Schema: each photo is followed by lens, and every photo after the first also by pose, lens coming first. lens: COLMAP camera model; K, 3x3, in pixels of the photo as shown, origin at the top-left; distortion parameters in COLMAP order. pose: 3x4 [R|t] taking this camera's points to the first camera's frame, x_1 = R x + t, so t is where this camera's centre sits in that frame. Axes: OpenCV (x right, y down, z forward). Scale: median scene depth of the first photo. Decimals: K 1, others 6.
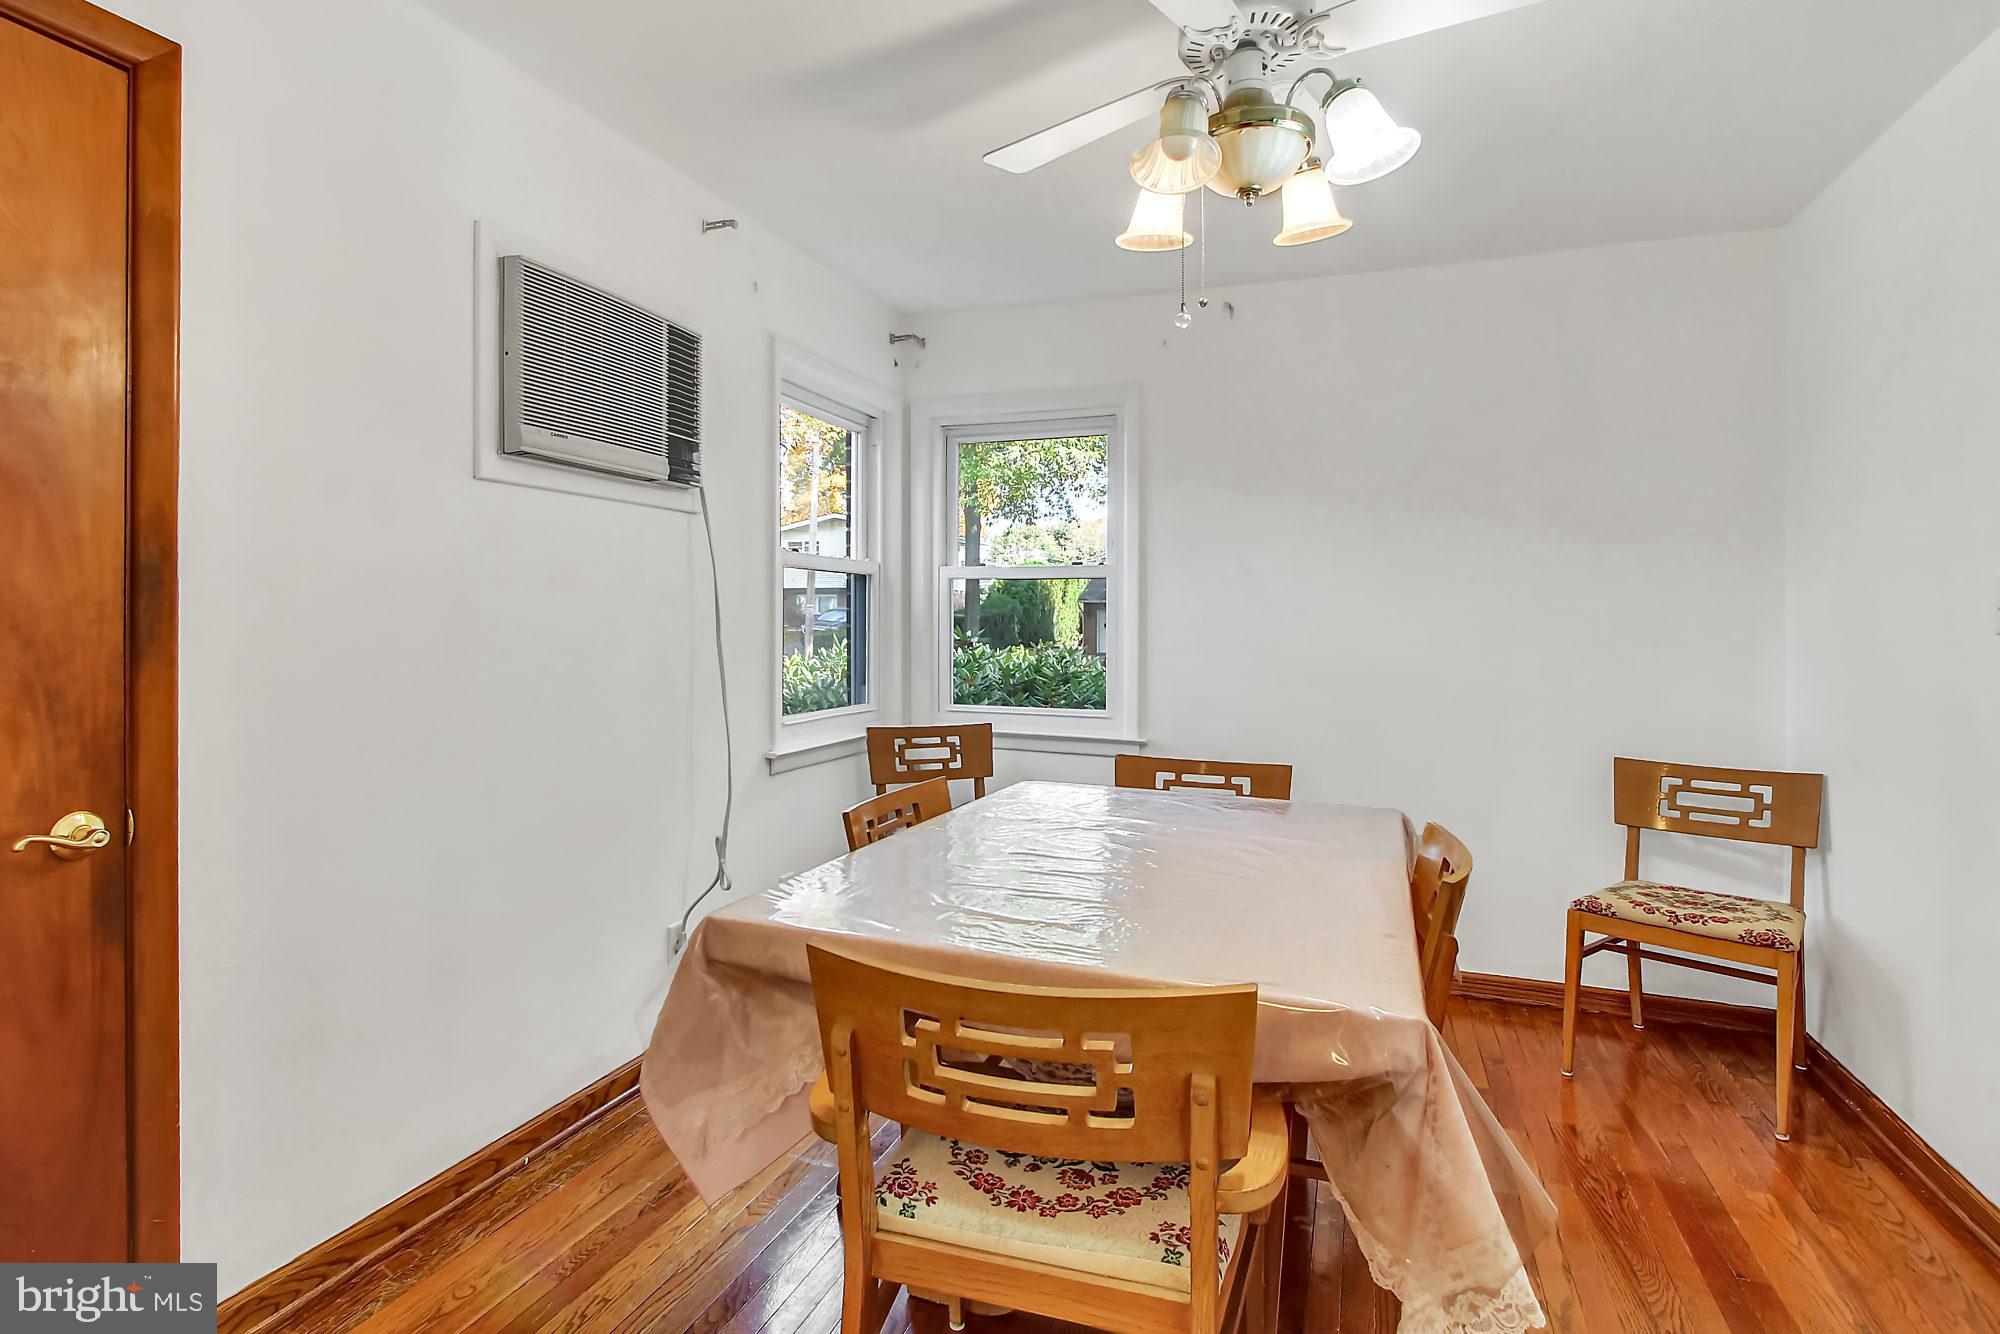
lens RADIAL K [[977.7, 0, 1000.0], [0, 977.7, 667.0], [0, 0, 1]] dist [0.000551, -0.000149]
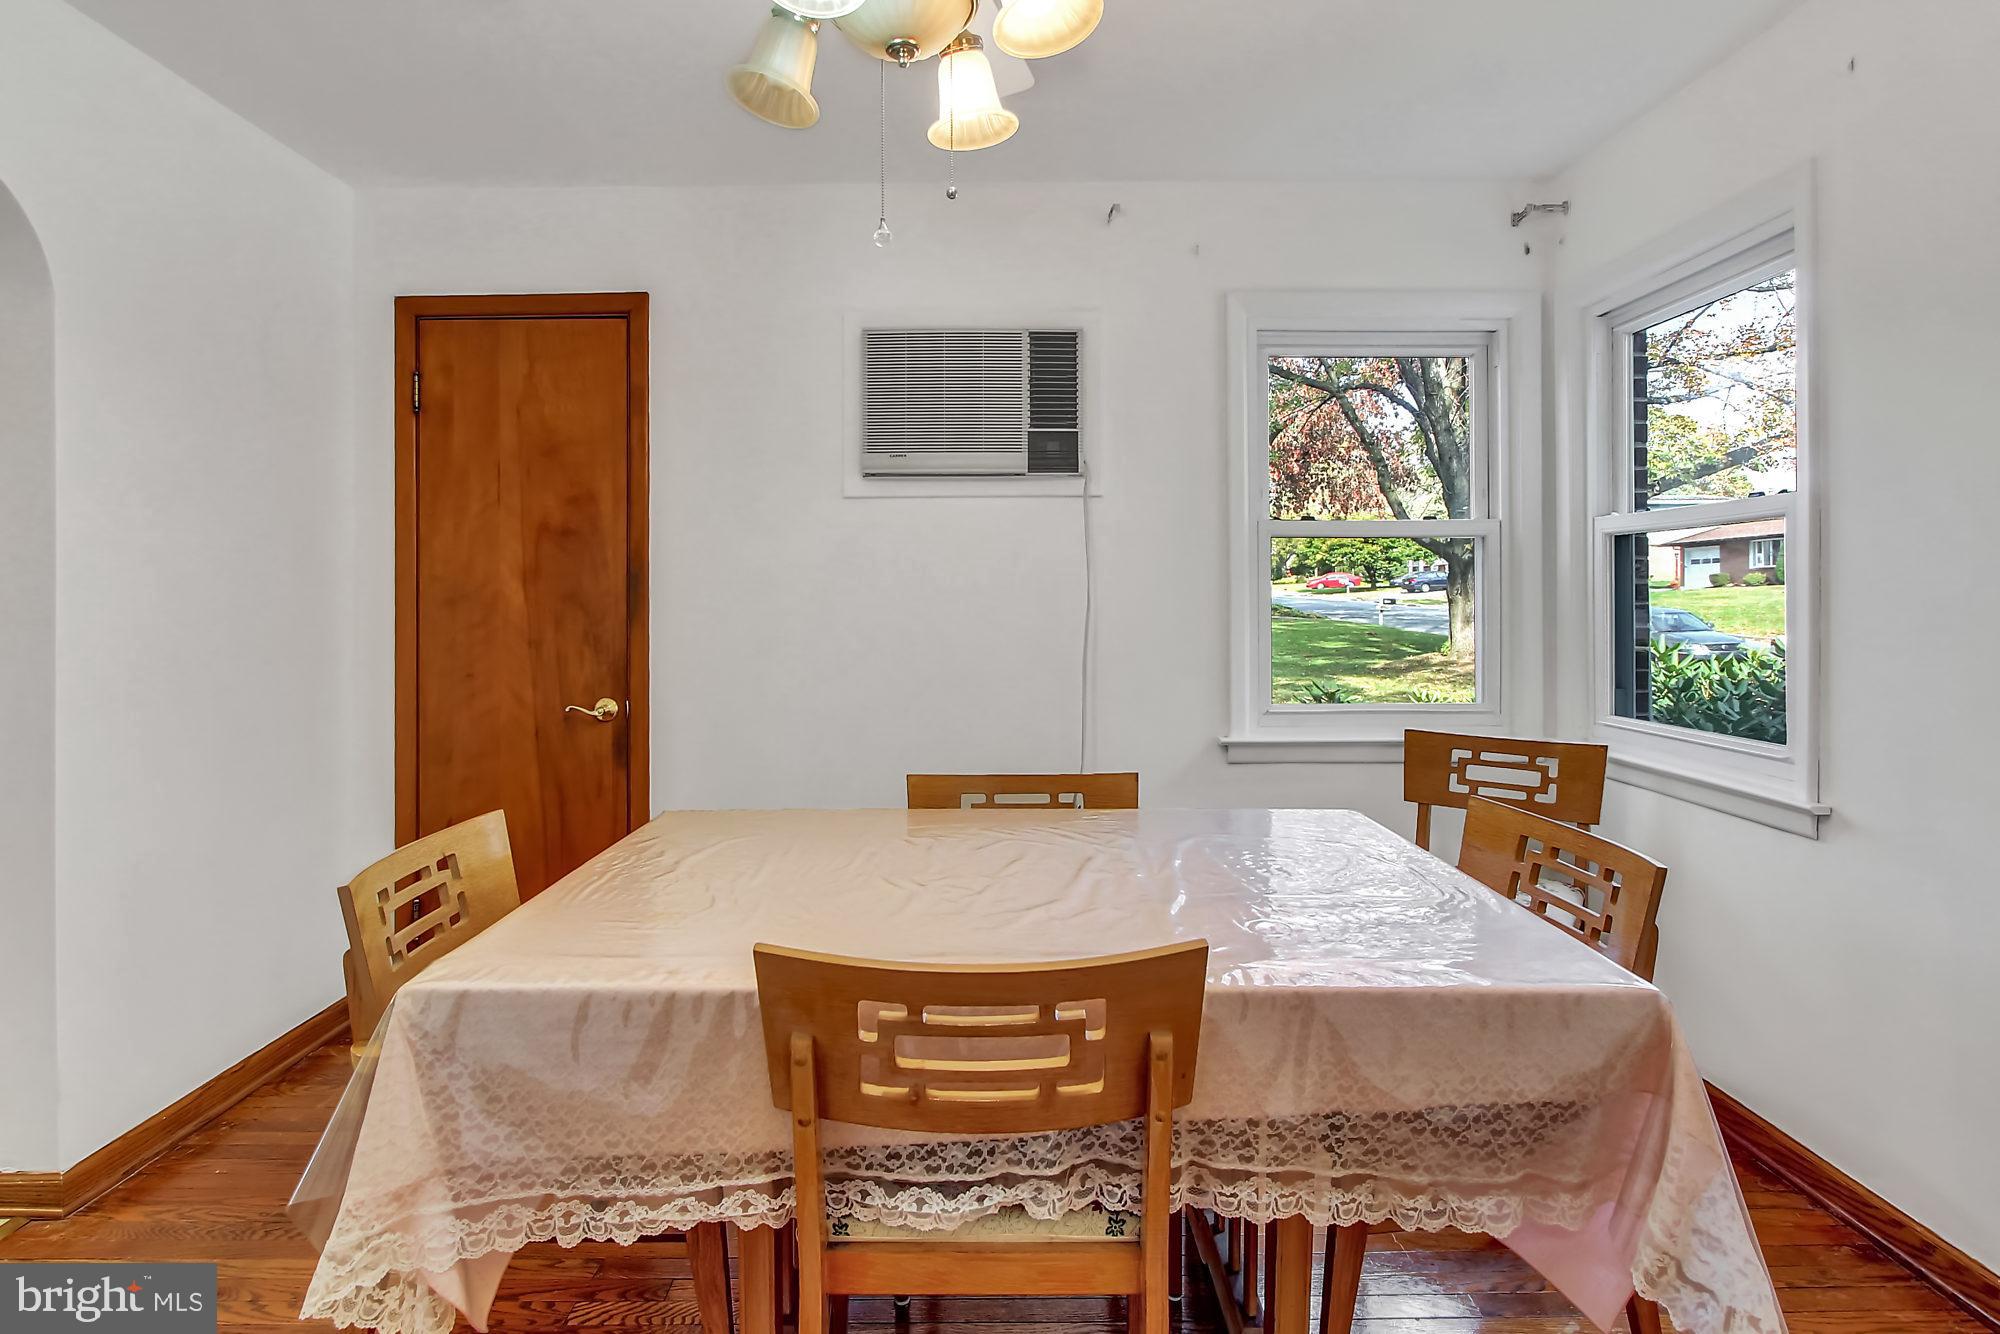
lens RADIAL K [[1007.7, 0, 1004.5], [0, 1007.7, 628.1], [0, 0, 1]] dist [-0.015779, 0.000279]
pose [[0.379508, 0.026609, -0.924806, 0.935131], [-0.034426, 0.999300, 0.014625, -0.039016], [0.924548, 0.026287, 0.380158, 0.714285]]
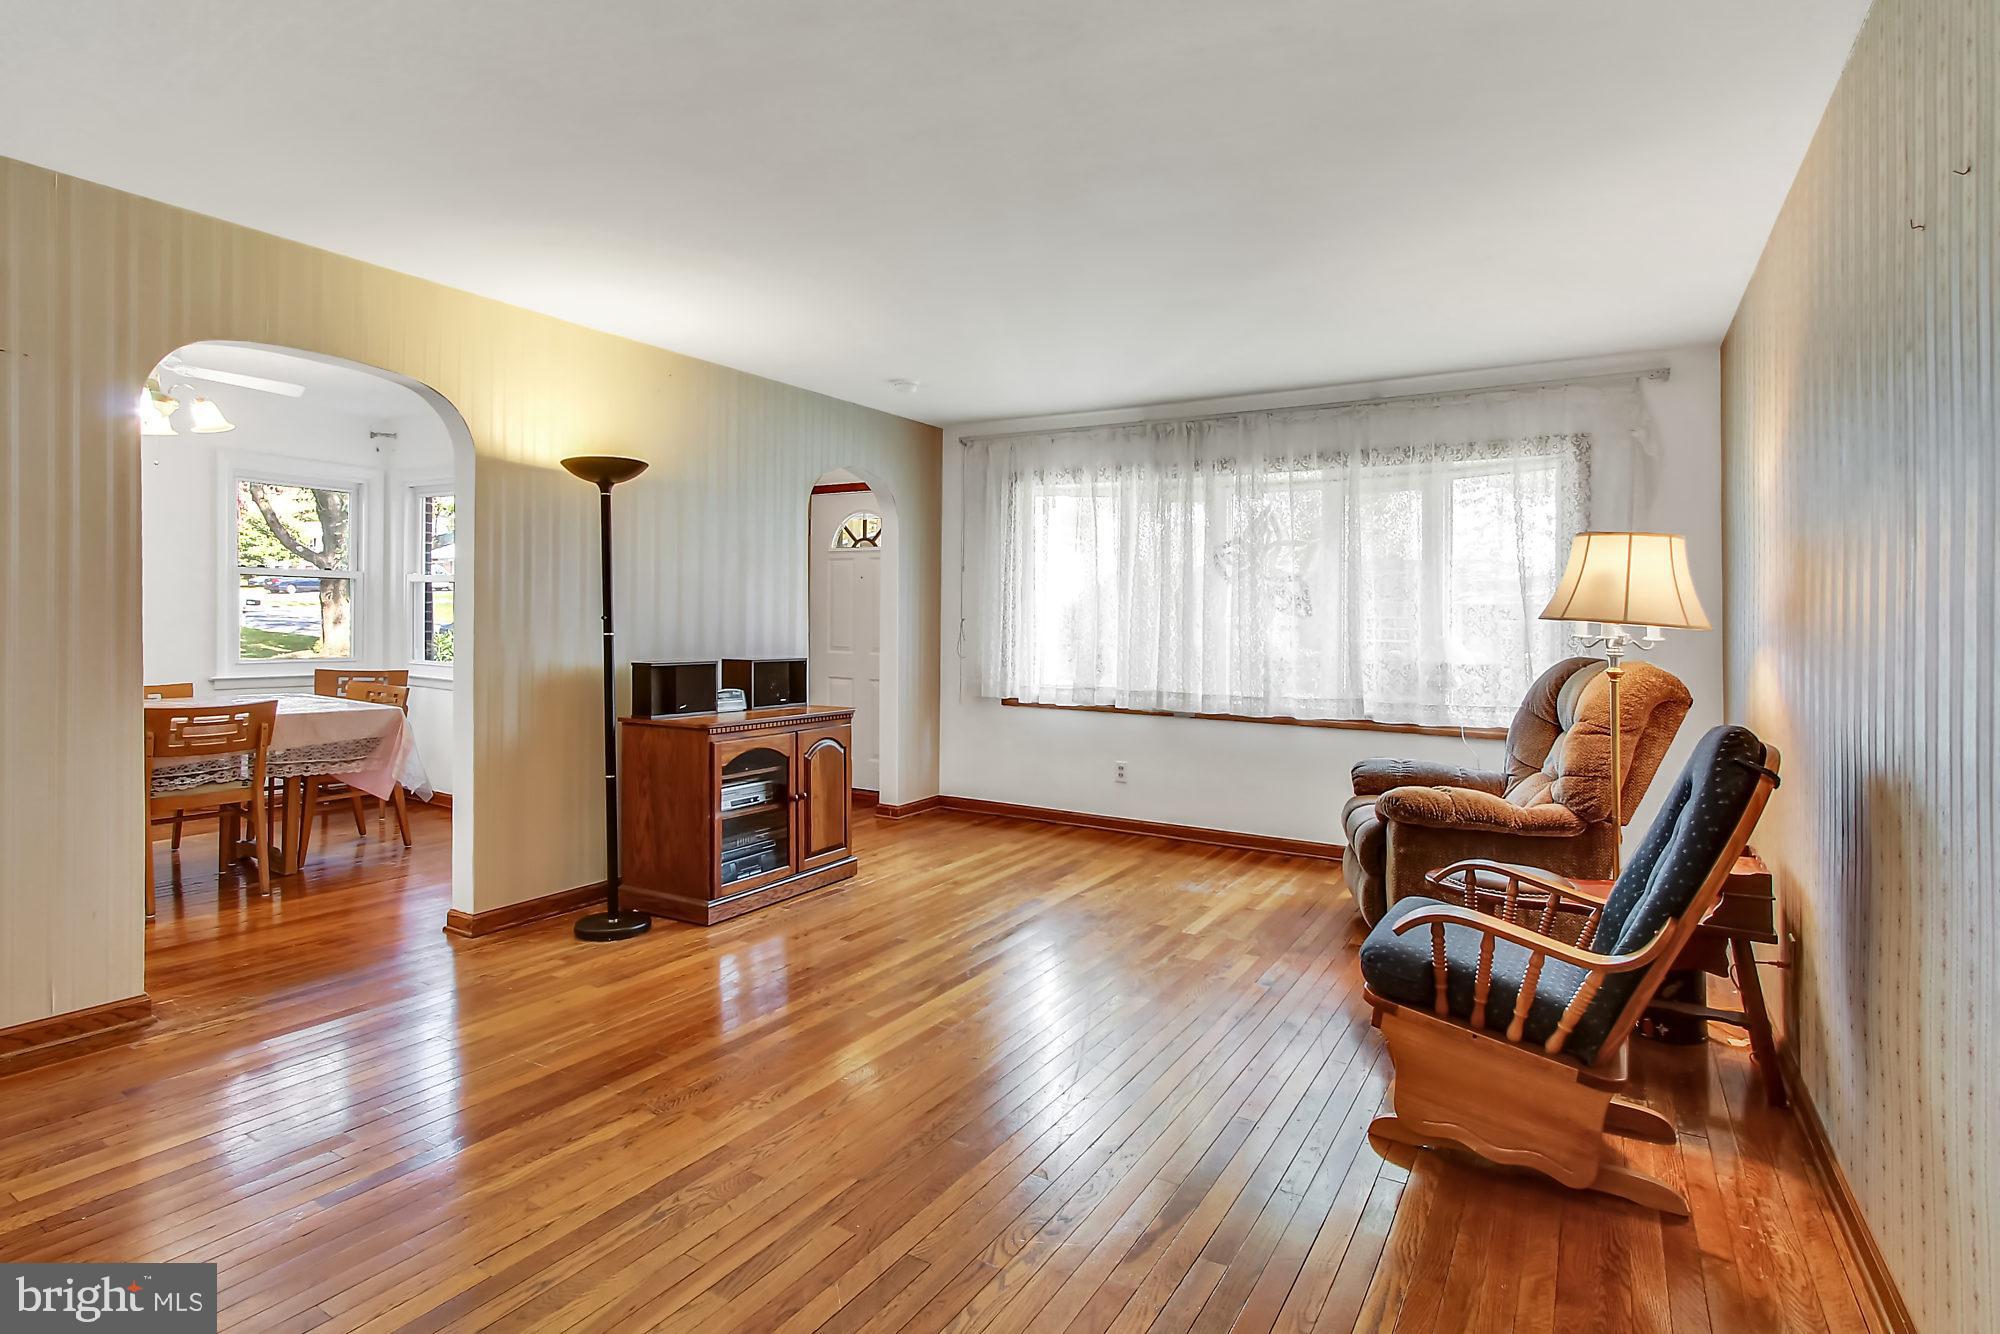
lens RADIAL K [[1007.7, 0, 1004.5], [0, 1007.7, 628.1], [0, 0, 1]] dist [-0.015779, 0.000279]
pose [[0.986710, 0.030073, -0.159684, 2.484843], [-0.035103, 0.998970, -0.028770, -0.001803], [0.158654, 0.033993, 0.986749, -0.994685]]
